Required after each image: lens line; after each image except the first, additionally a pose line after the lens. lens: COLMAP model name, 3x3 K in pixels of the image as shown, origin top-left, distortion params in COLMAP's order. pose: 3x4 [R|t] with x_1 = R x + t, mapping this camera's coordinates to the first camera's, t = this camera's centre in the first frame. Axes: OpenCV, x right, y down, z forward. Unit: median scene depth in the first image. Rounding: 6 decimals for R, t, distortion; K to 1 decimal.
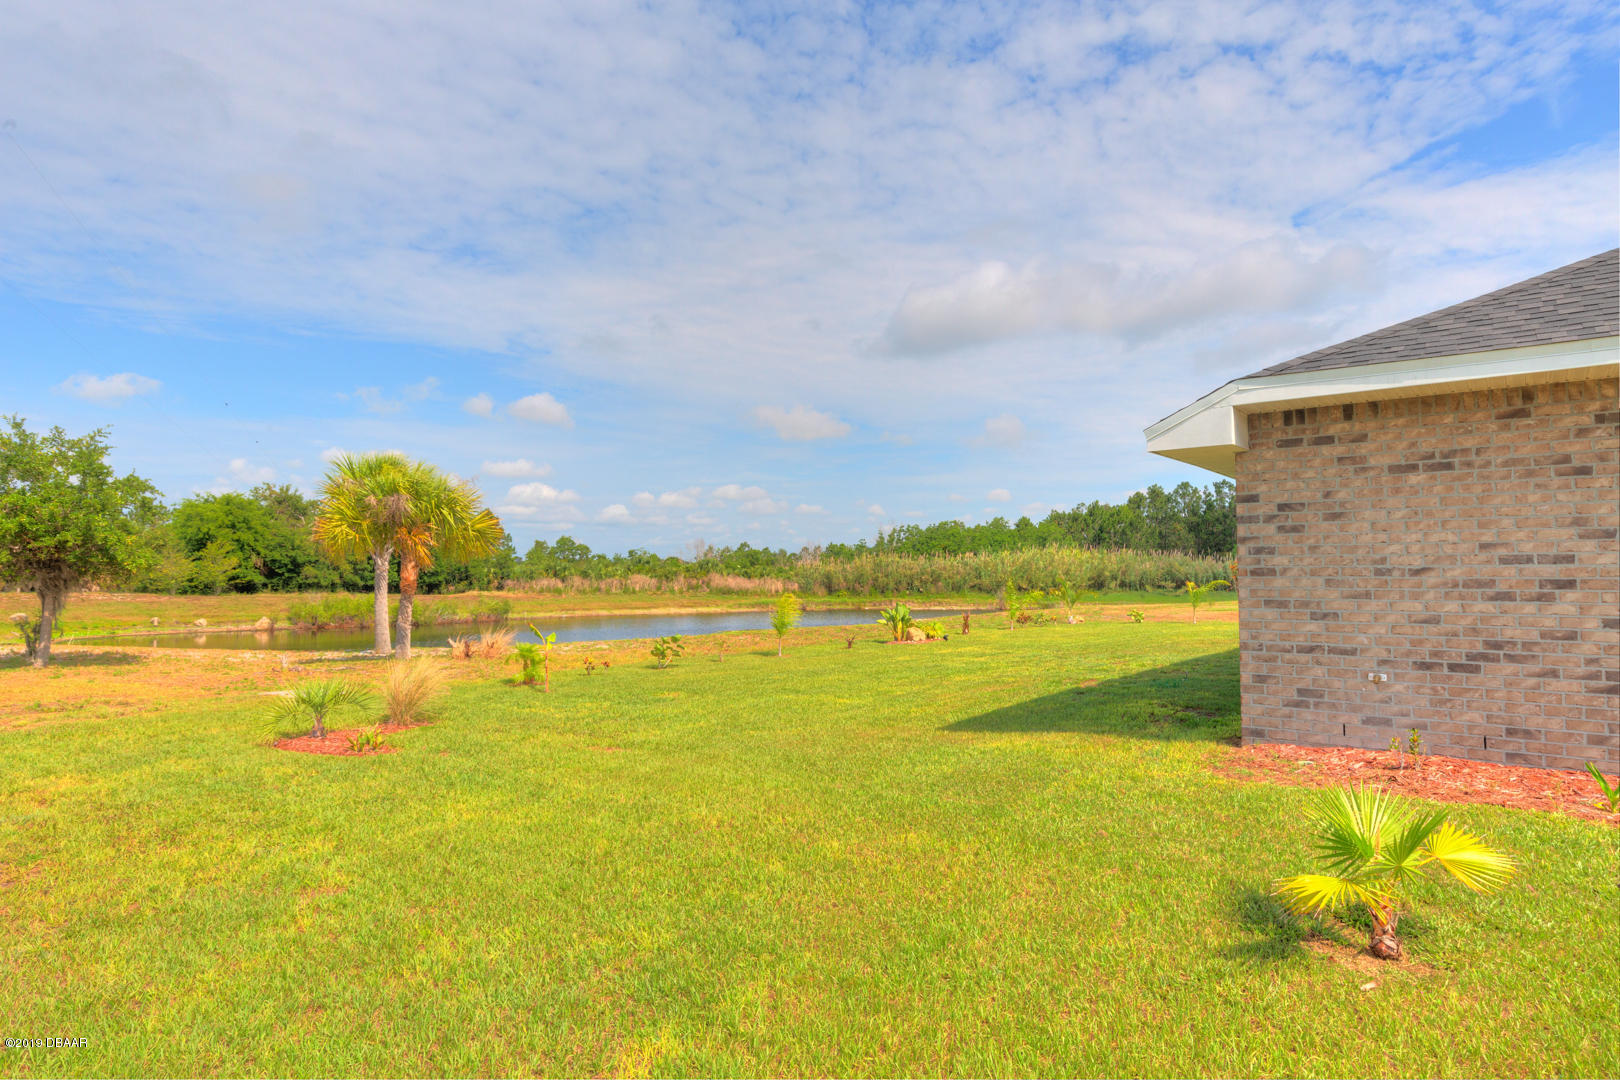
lens RADIAL K [[913.2, 0, 800.7], [0, 913.2, 500.3], [0, 0, 1]] dist [-0.001105, -0.000026]
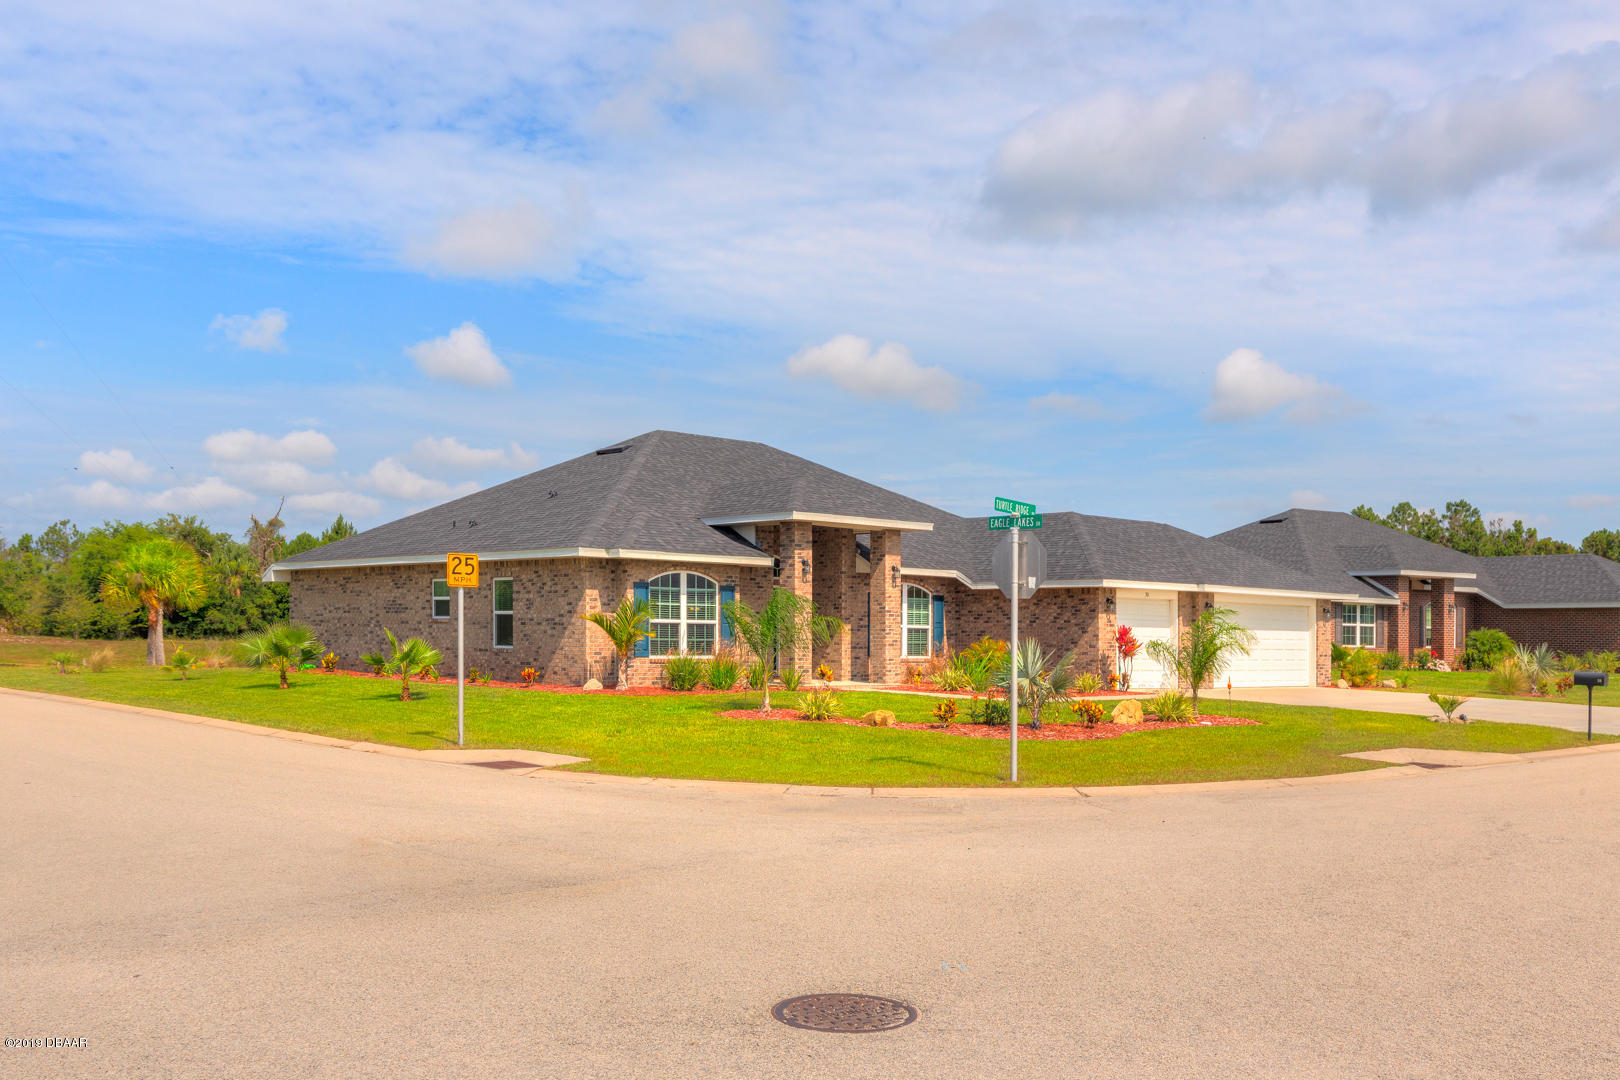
lens RADIAL K [[1453.0, 0, 813.7], [0, 1453.0, 546.8], [0, 0, 1]] dist [-0.049994, -0.004850]
pose [[0.989211, 0.008048, -0.146275, 0.234261], [-0.004767, 0.999730, 0.022763, -0.022604], [0.146419, -0.021820, 0.988982, -0.285850]]
